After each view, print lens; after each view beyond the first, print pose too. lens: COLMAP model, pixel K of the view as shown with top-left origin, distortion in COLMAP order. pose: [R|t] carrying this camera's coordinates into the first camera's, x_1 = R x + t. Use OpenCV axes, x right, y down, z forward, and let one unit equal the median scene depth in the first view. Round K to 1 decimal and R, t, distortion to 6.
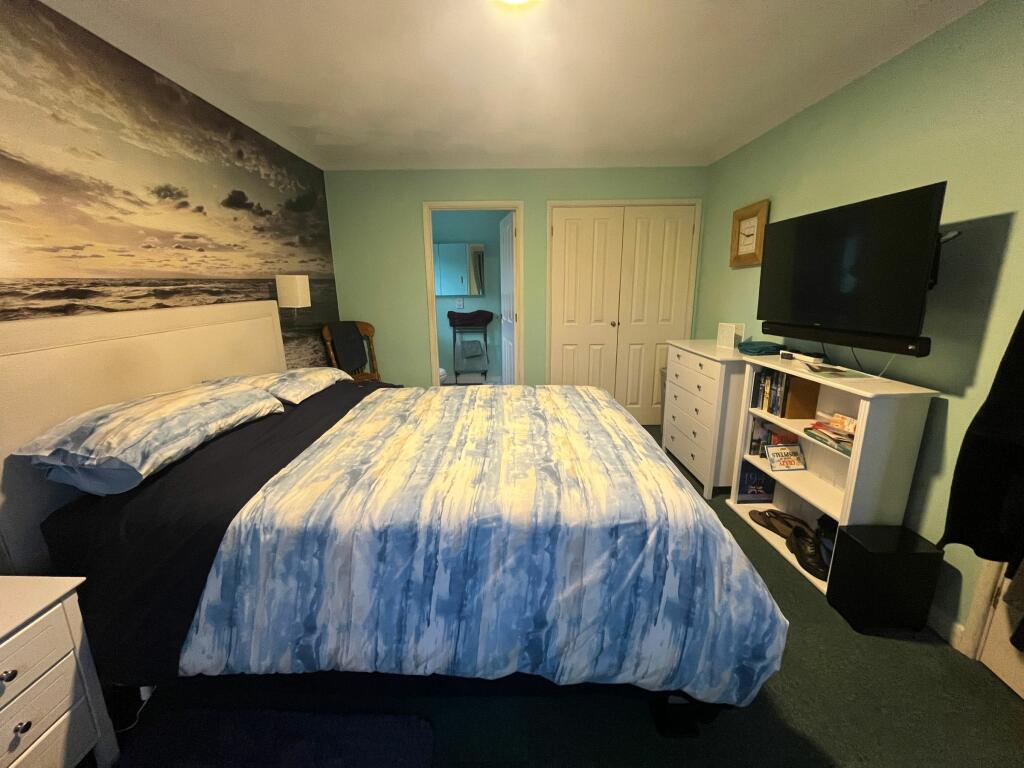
lens RADIAL K [[414.1, 0, 514.7], [0, 414.1, 382.0], [0, 0, 1]] dist [0.000165, -0.000116]
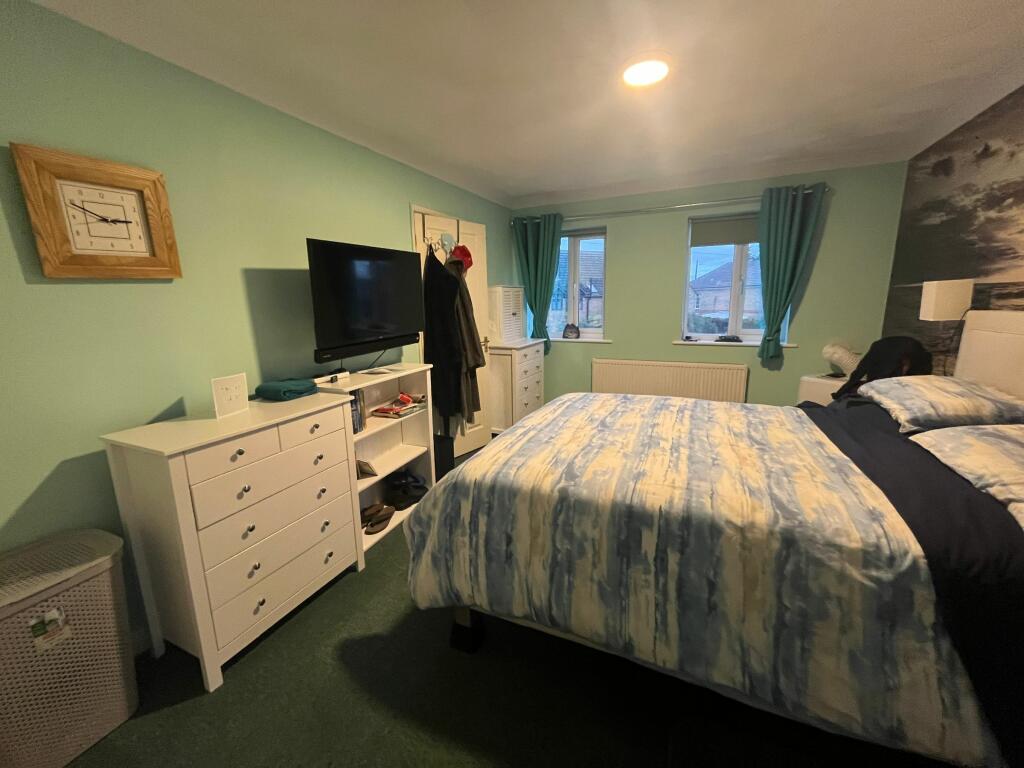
lens RADIAL K [[414.1, 0, 517.6], [0, 414.1, 382.3], [0, 0, 1]] dist [0.000165, -0.000116]
pose [[-0.923939, -0.040712, 0.380368, -0.147593], [0.119373, 0.913985, 0.387791, -0.434426], [-0.363438, 0.403701, -0.839606, 1.862678]]
